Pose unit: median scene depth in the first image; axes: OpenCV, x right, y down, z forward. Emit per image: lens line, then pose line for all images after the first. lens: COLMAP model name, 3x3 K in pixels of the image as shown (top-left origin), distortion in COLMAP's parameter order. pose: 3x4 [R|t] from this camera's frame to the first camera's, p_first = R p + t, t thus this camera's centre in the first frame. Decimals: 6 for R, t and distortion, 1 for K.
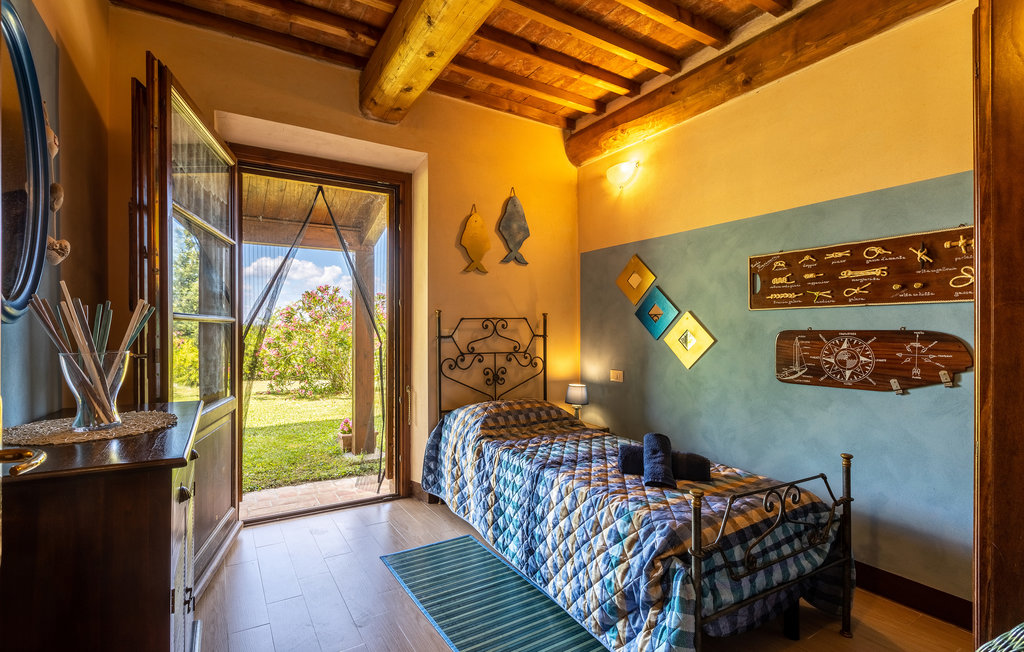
lens RADIAL K [[465.5, 0, 506.0], [0, 465.5, 333.9], [0, 0, 1]] dist [-0.000400, 0.000153]
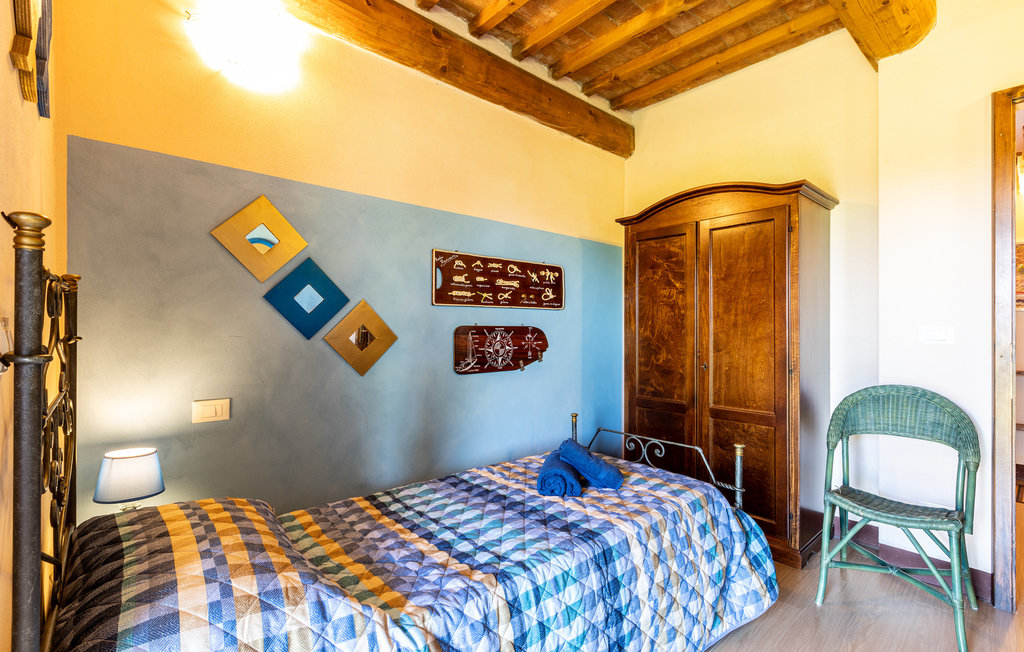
lens RADIAL K [[465.5, 0, 507.1], [0, 465.5, 320.5], [0, 0, 1]] dist [-0.000400, 0.000153]
pose [[-0.164571, 0.005385, 0.986351, -0.500987], [-0.002420, 0.999980, -0.005863, -0.014613], [-0.986362, -0.003351, -0.164555, 1.123209]]
